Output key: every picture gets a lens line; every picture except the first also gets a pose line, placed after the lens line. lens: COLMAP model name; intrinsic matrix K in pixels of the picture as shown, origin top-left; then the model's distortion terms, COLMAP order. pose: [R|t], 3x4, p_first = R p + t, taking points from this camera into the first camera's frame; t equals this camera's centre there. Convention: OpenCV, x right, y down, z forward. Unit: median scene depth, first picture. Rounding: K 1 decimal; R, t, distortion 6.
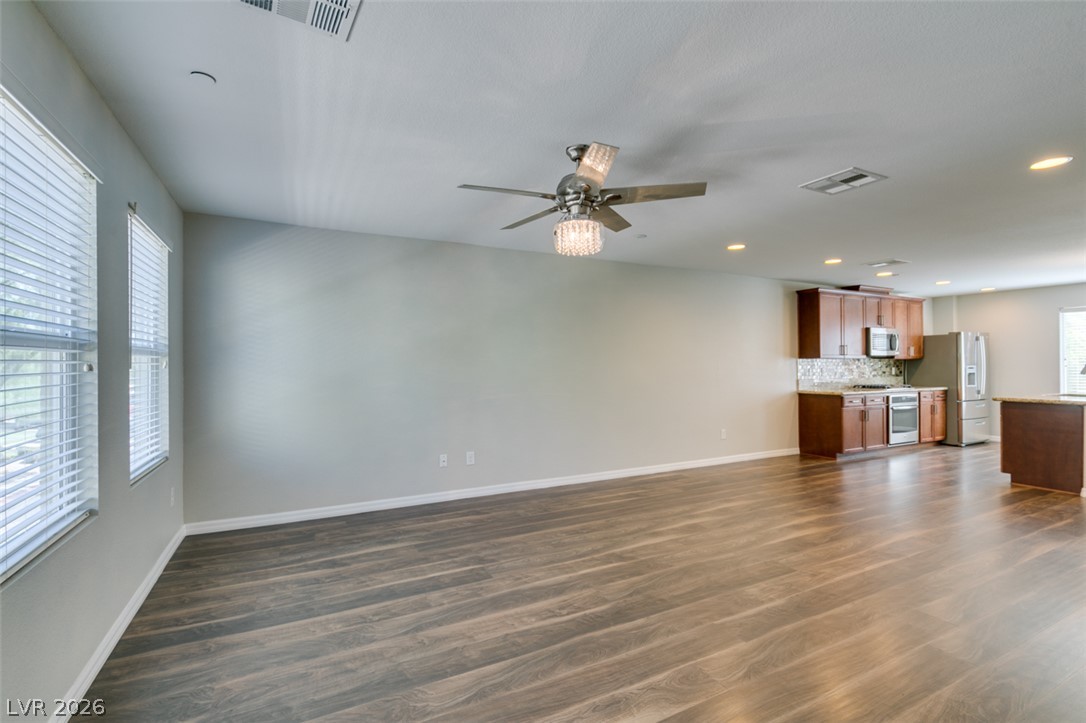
lens RADIAL K [[484.1, 0, 541.1], [0, 484.1, 363.4], [0, 0, 1]] dist [0.003634, -0.000977]
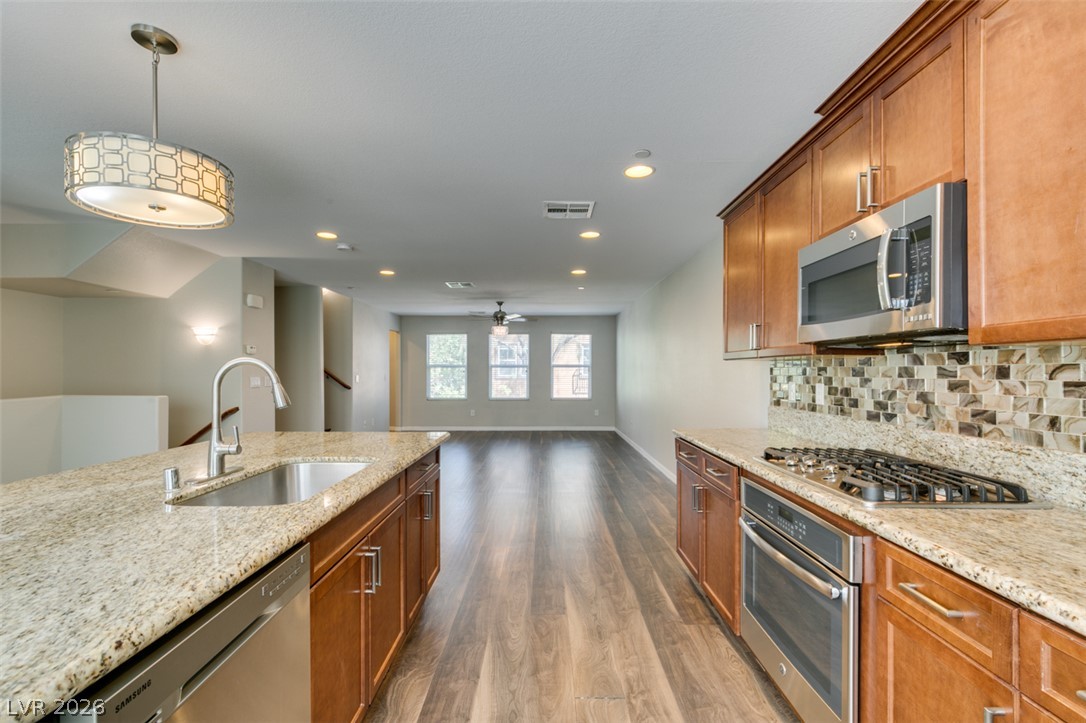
lens RADIAL K [[484.1, 0, 550.2], [0, 484.1, 357.9], [0, 0, 1]] dist [0.003634, -0.000977]
pose [[-0.444775, -0.019808, -0.895423, 1.818847], [0.004121, 0.999700, -0.024161, -0.002545], [0.895633, -0.014436, -0.444560, 1.780980]]
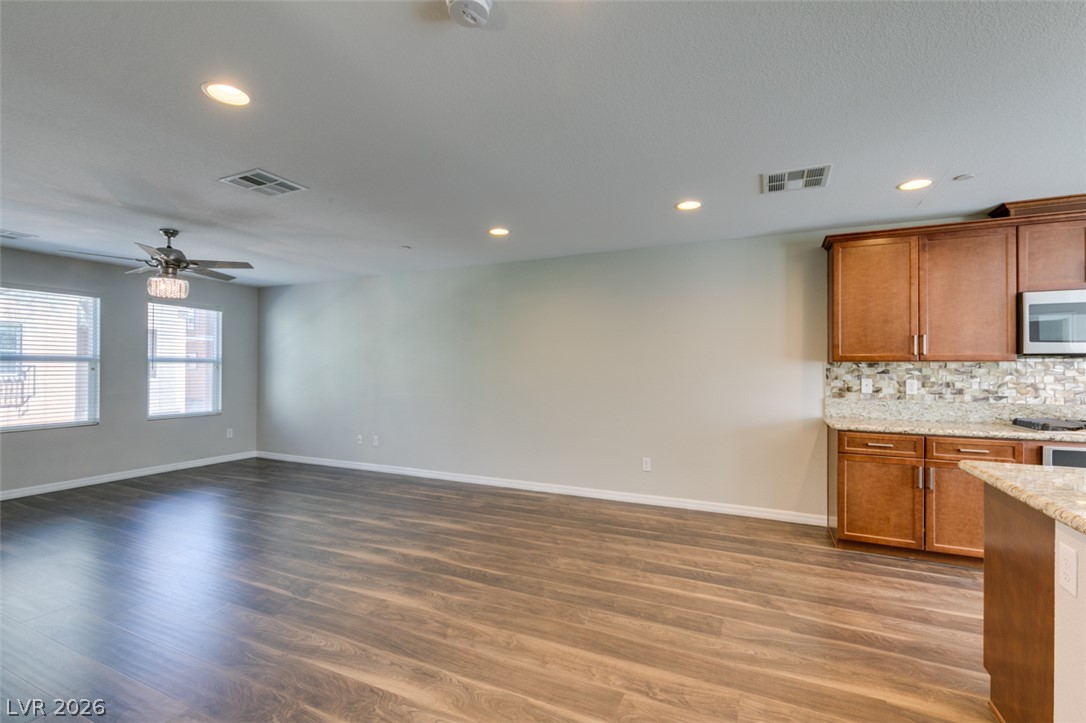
lens RADIAL K [[484.1, 0, 539.3], [0, 484.1, 364.4], [0, 0, 1]] dist [0.003634, -0.000977]
pose [[0.615873, -0.000525, -0.787845, 1.358201], [-0.003176, 0.999990, -0.003149, -0.006718], [0.787839, 0.004442, 0.615866, 0.649334]]
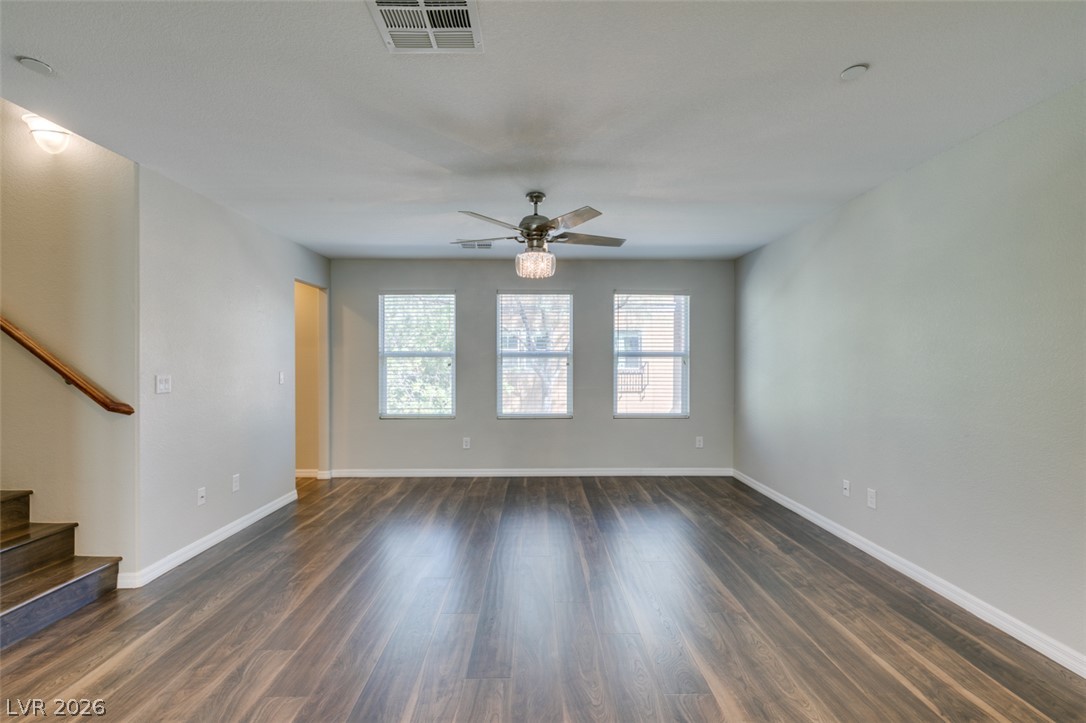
lens RADIAL K [[484.1, 0, 543.0], [0, 484.1, 366.9], [0, 0, 1]] dist [0.003634, -0.000977]
pose [[-0.438450, 0.011442, -0.898683, 0.810321], [0.003304, 0.999933, 0.011119, -0.002138], [0.898749, 0.001906, -0.438459, 1.047282]]
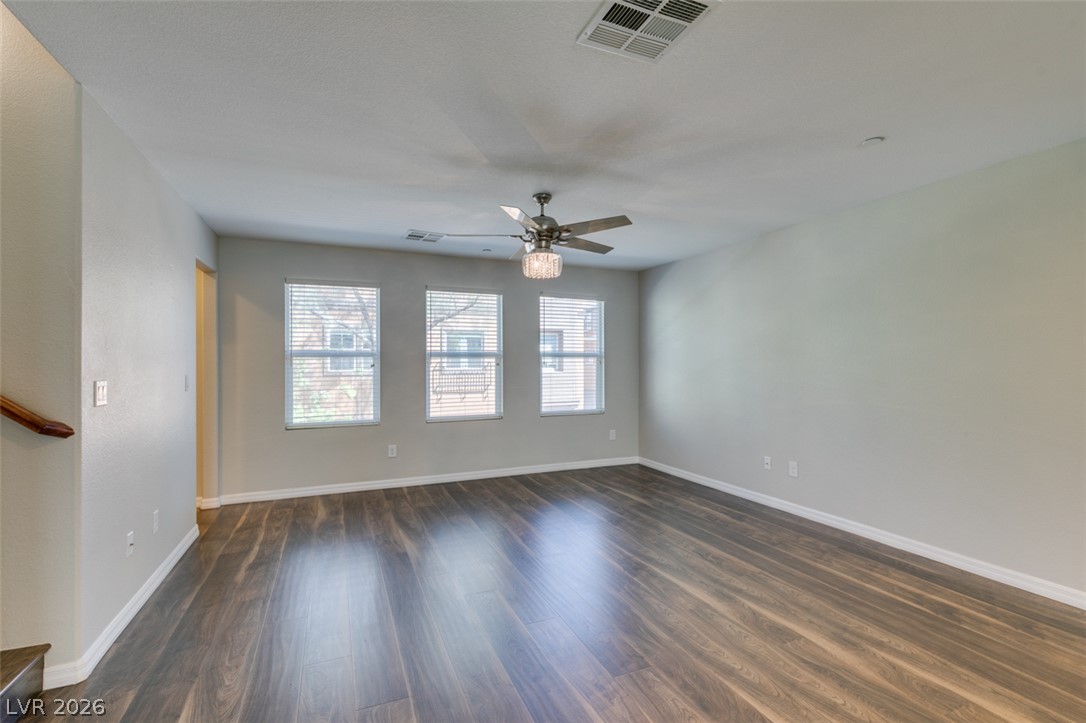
lens RADIAL K [[484.1, 0, 540.3], [0, 484.1, 362.7], [0, 0, 1]] dist [0.003634, -0.000977]
pose [[-0.065900, 0.003569, -0.997820, 0.903822], [0.005132, 0.999982, 0.003238, -0.002627], [0.997813, -0.004907, -0.065917, 0.714875]]
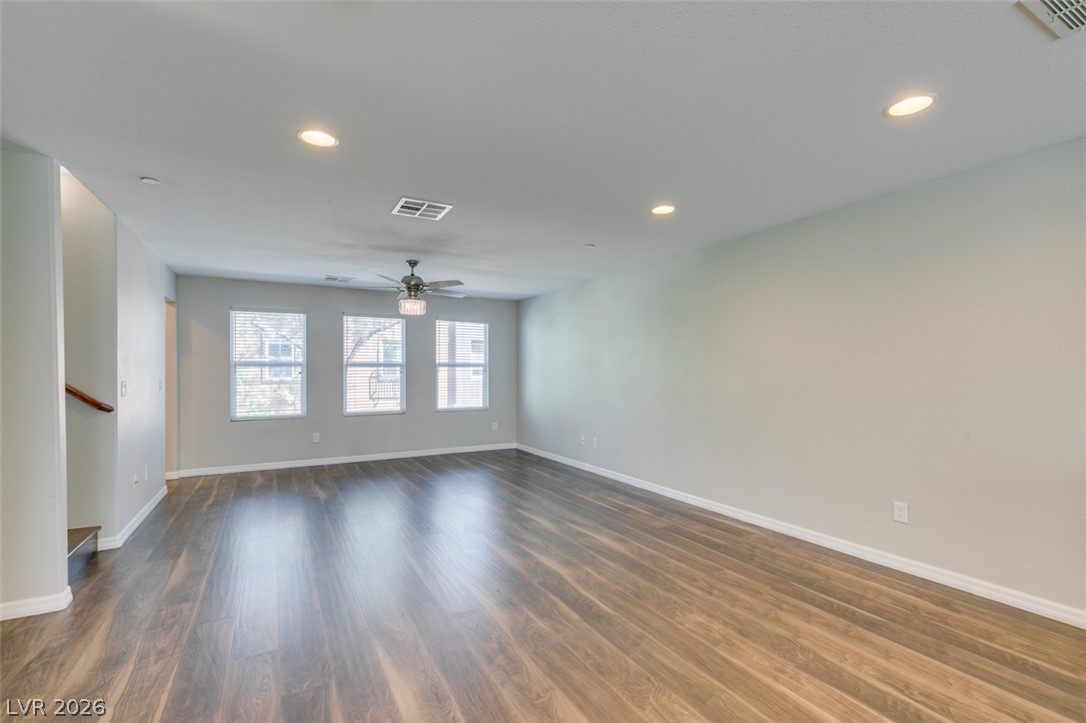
lens RADIAL K [[484.1, 0, 542.1], [0, 484.1, 371.3], [0, 0, 1]] dist [0.003634, -0.000977]
pose [[0.036496, 0.005139, -0.999321, 1.364684], [0.003137, 0.999981, 0.005257, -0.005126], [0.999329, -0.003327, 0.036479, 0.963327]]
